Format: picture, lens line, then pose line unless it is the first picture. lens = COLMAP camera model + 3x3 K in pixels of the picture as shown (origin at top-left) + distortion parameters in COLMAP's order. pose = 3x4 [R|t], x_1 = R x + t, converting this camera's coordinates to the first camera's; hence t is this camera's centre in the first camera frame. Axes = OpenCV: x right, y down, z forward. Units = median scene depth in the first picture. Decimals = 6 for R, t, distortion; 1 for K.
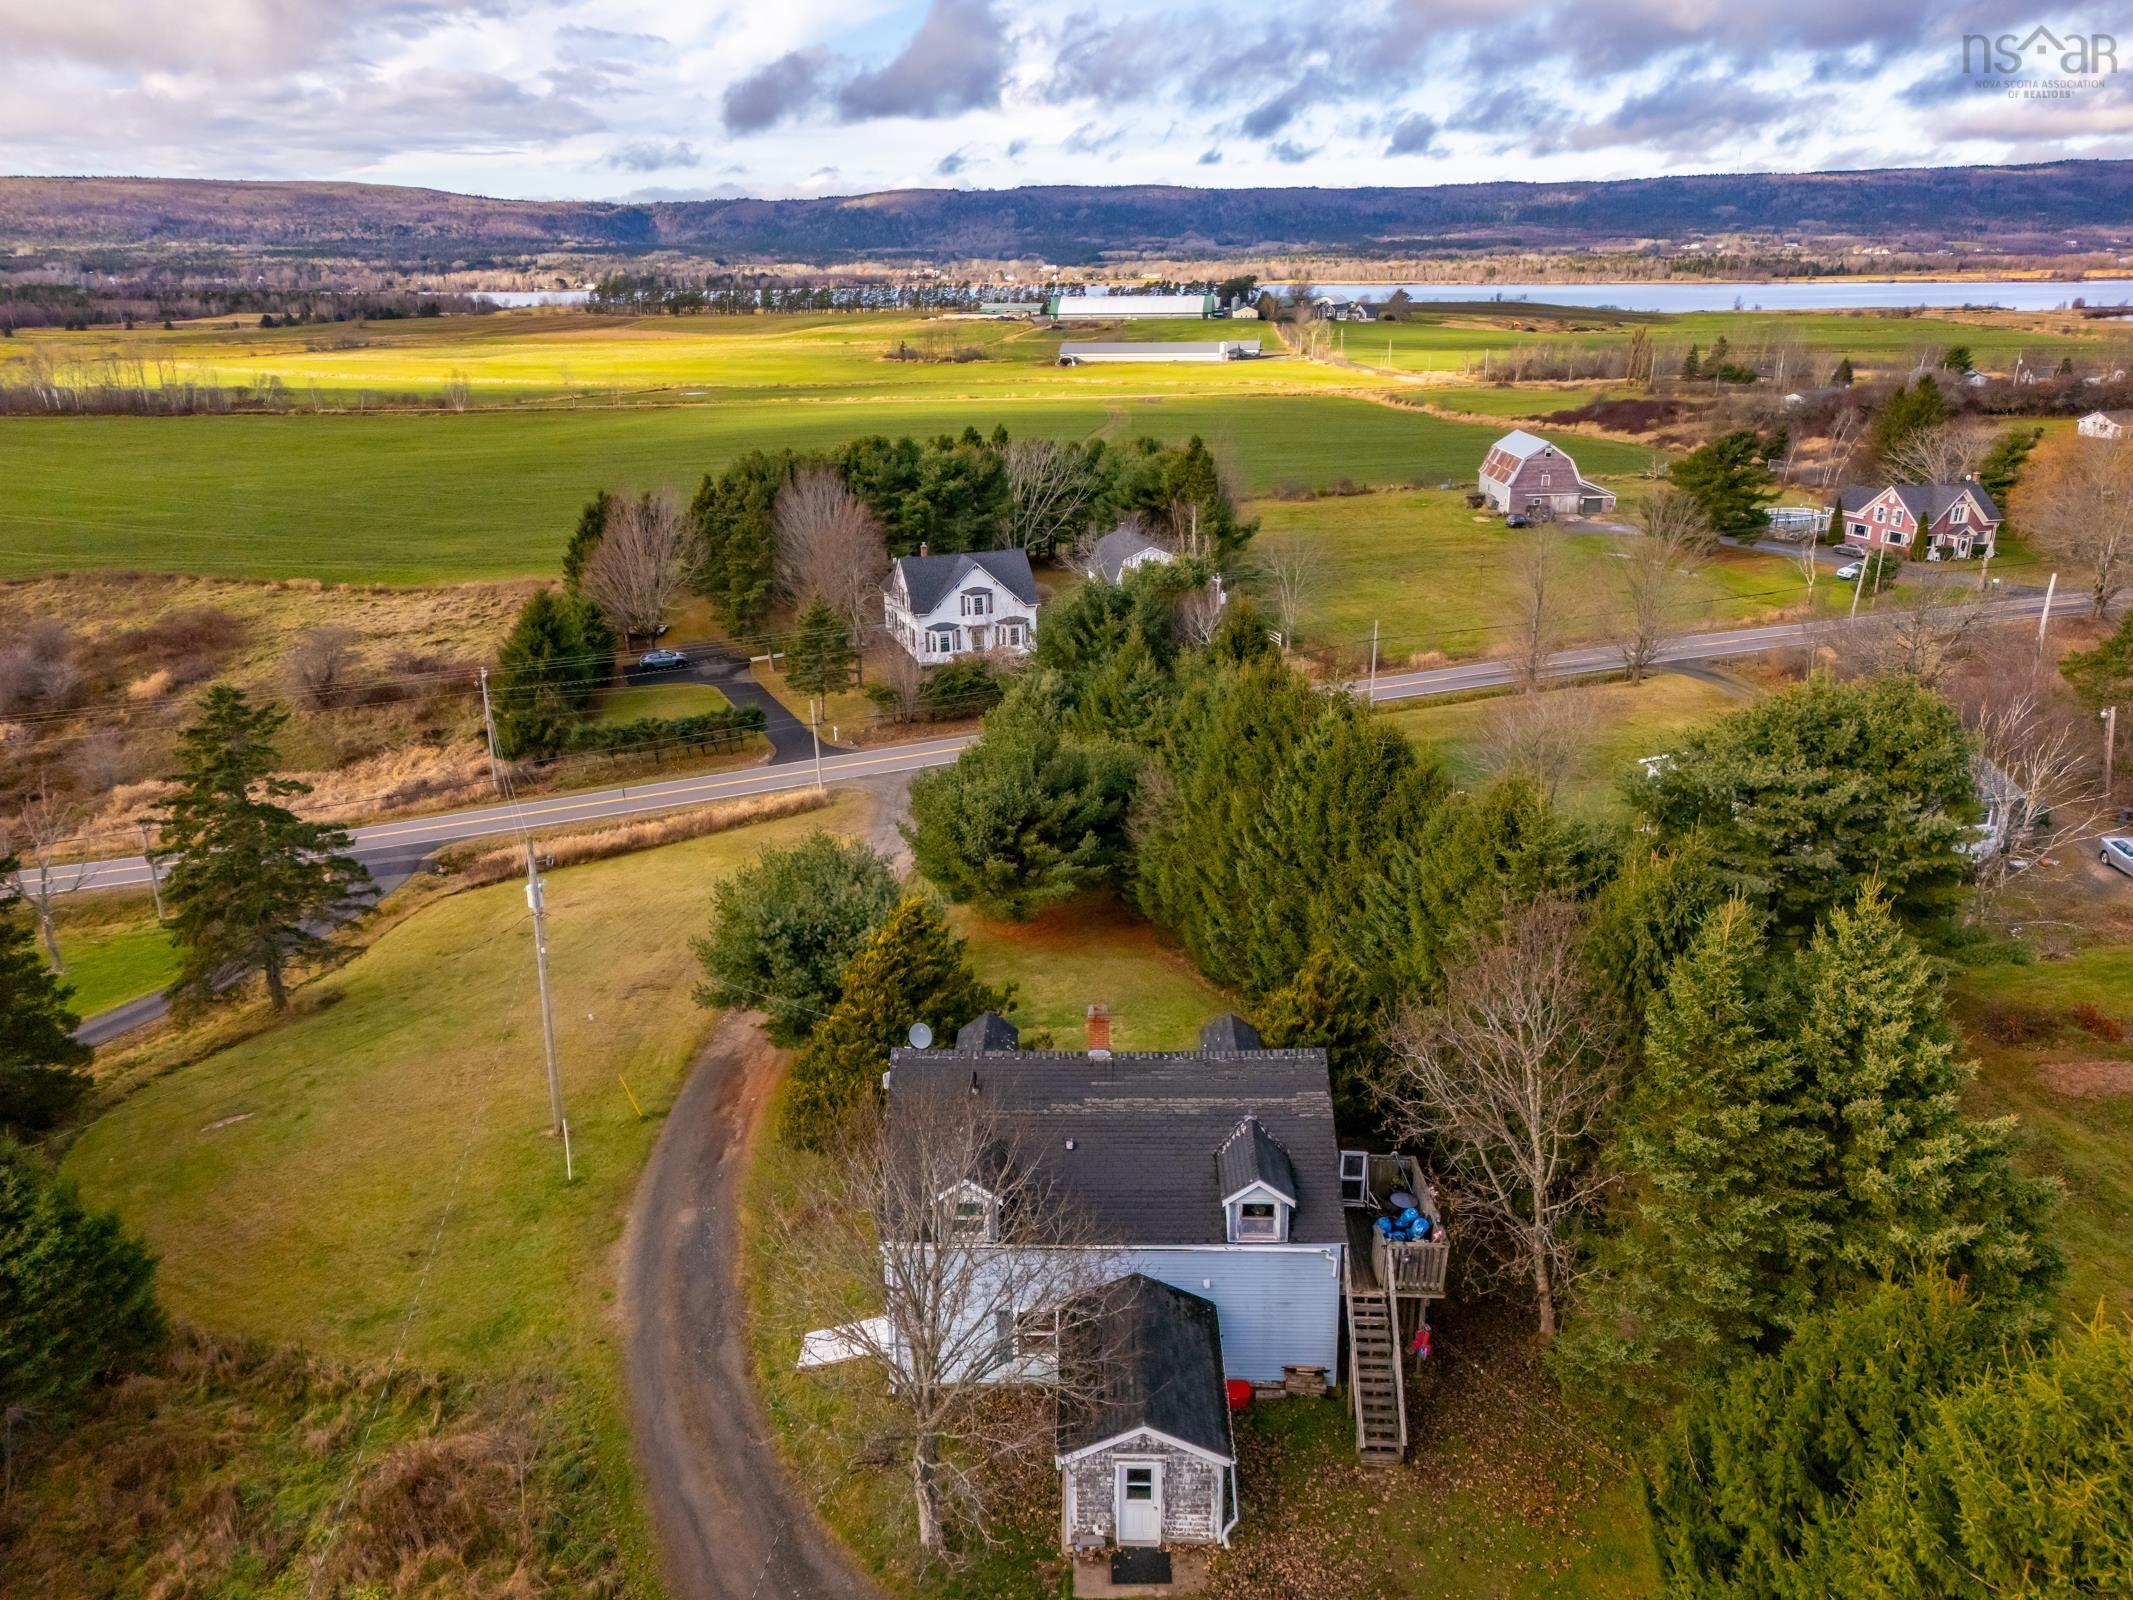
lens RADIAL K [[1500.6, 0, 1063.2], [0, 1500.6, 784.0], [0, 0, 1]] dist [0.041996, -0.006677]
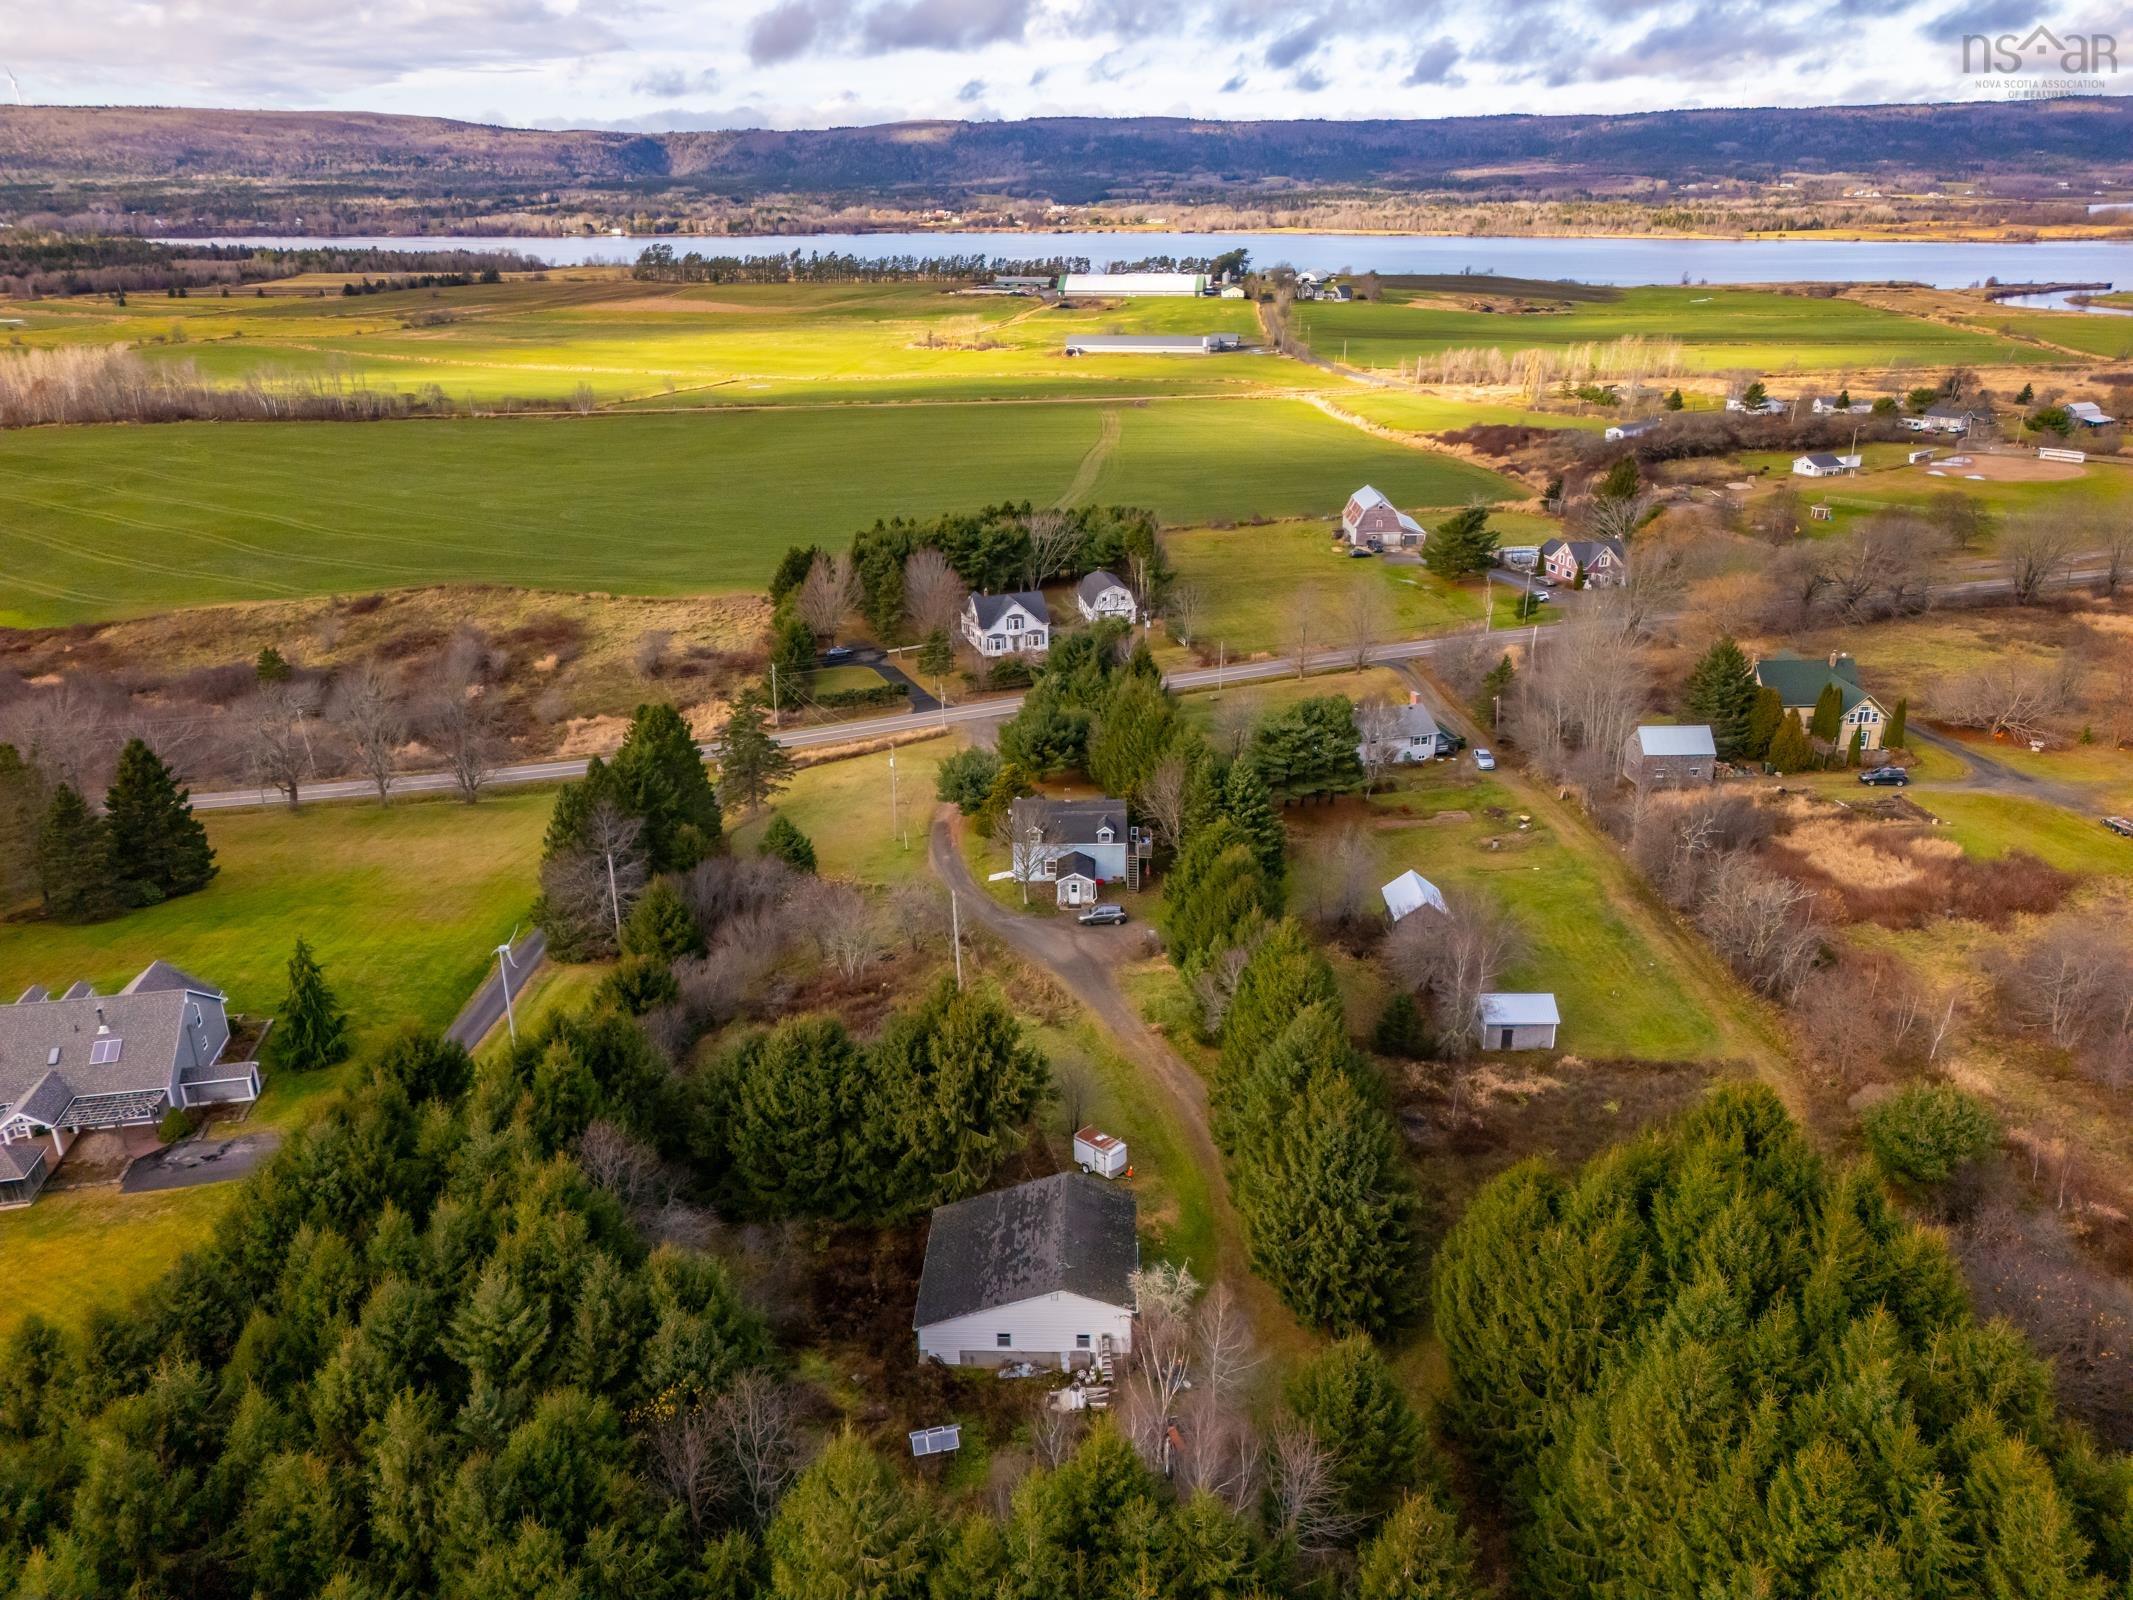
lens RADIAL K [[1500.6, 0, 1067.9], [0, 1500.6, 790.8], [0, 0, 1]] dist [0.041996, -0.006677]
pose [[0.999983, 0.005836, -0.000339, 0.005039], [-0.005810, 0.998607, 0.052446, -0.008755], [0.000645, -0.052443, 0.998624, -0.548781]]
